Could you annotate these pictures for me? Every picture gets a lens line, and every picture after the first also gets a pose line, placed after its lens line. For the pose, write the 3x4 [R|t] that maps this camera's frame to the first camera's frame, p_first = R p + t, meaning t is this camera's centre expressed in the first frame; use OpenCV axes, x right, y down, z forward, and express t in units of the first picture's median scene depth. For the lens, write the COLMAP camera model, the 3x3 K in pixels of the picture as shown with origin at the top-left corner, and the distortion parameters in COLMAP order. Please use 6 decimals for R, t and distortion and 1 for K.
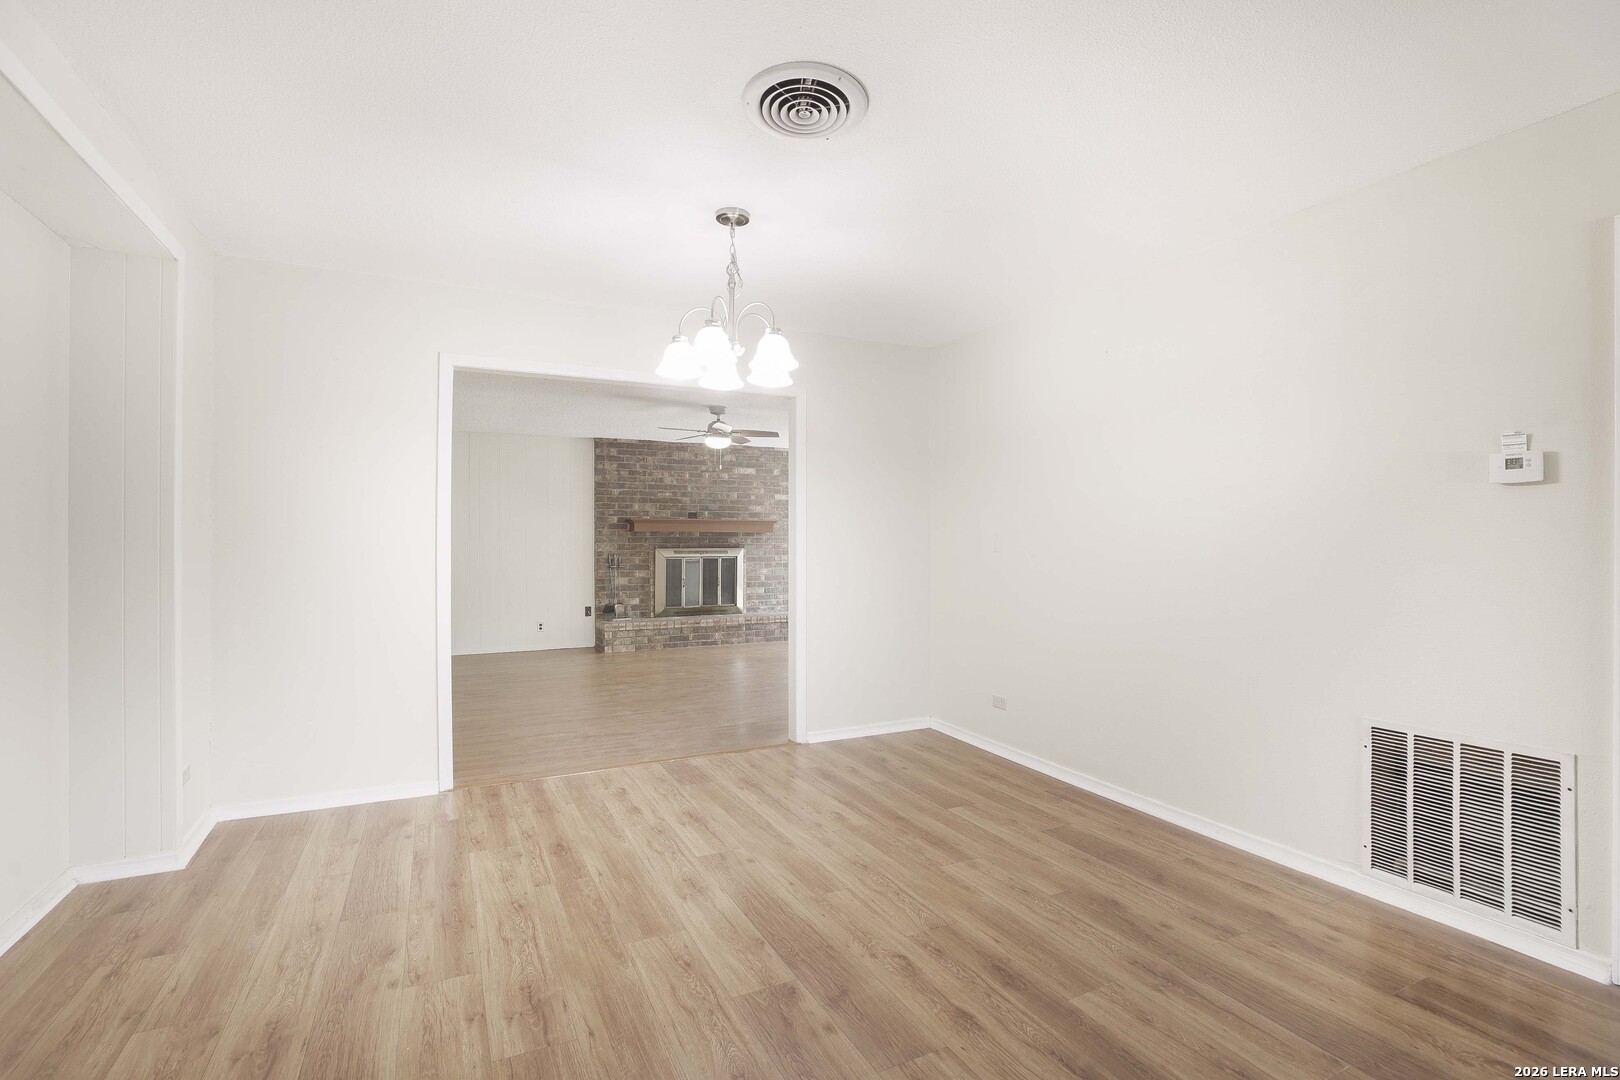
lens RADIAL K [[750.4, 0, 810.0], [0, 750.4, 540.0], [0, 0, 1]] dist [-0.037315, 0.009897]
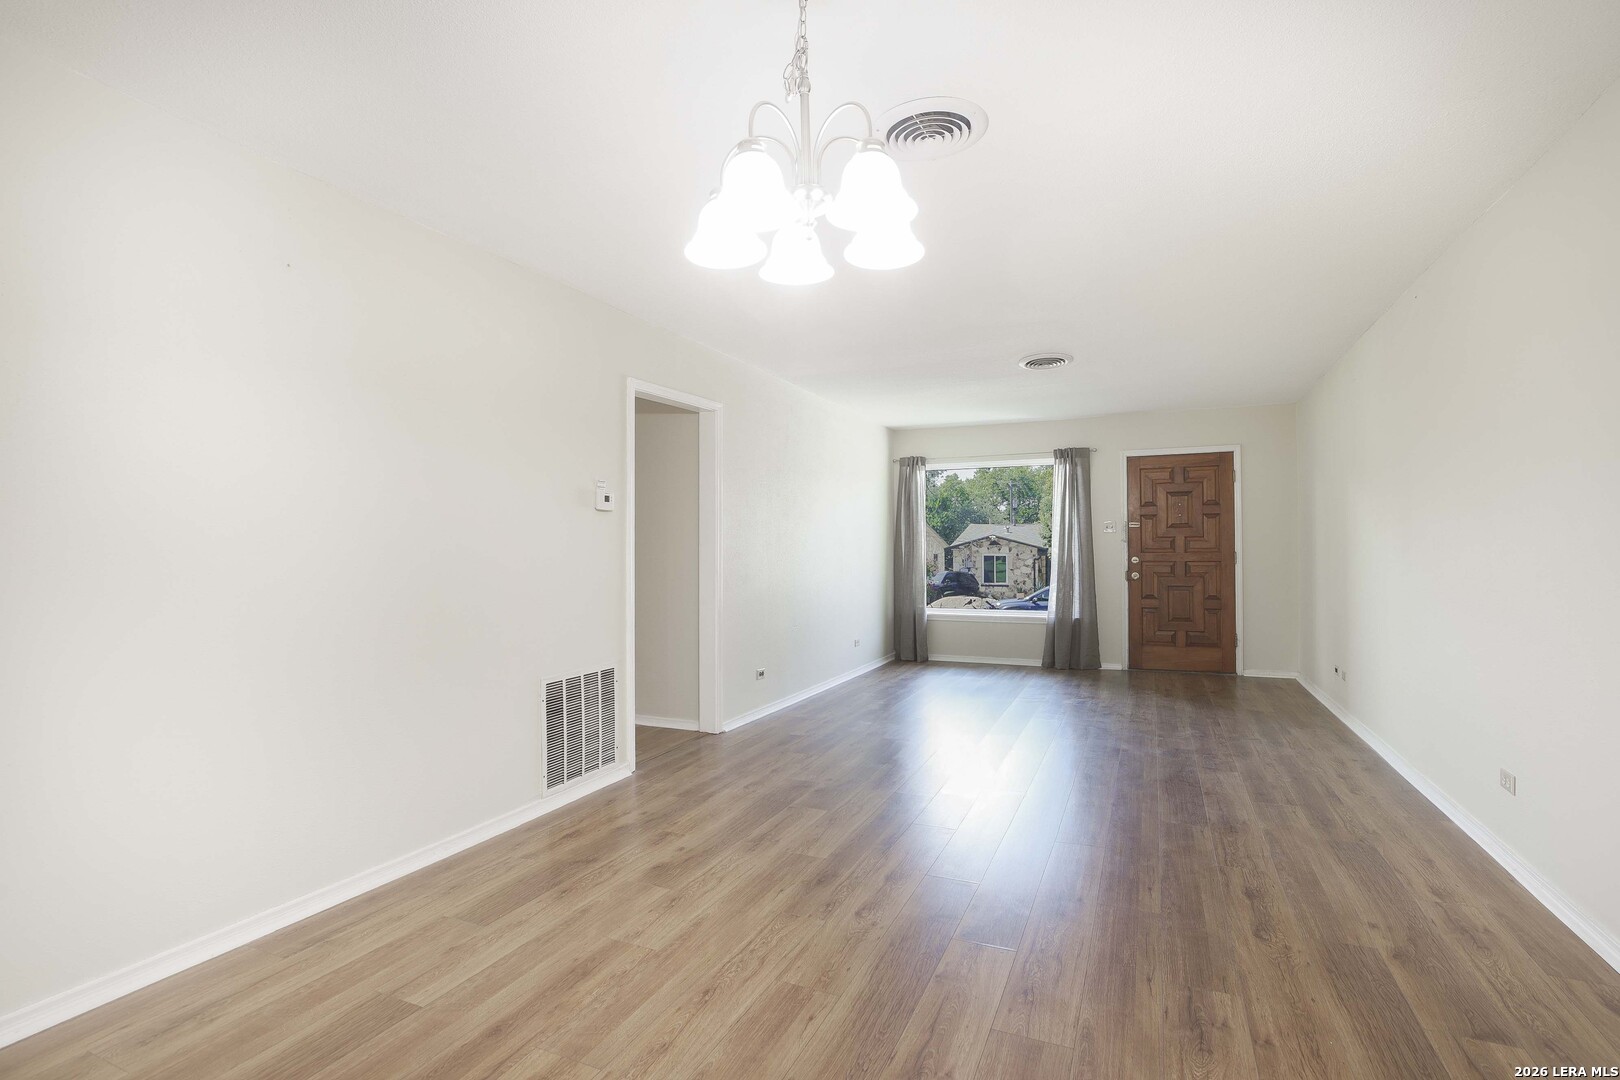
lens RADIAL K [[750.4, 0, 810.0], [0, 750.4, 540.0], [0, 0, 1]] dist [-0.037315, 0.009897]
pose [[-0.629731, 0.009170, 0.776759, -0.170725], [0.001244, 0.999941, -0.010796, 0.001500], [-0.776813, -0.005832, -0.629705, 0.424289]]
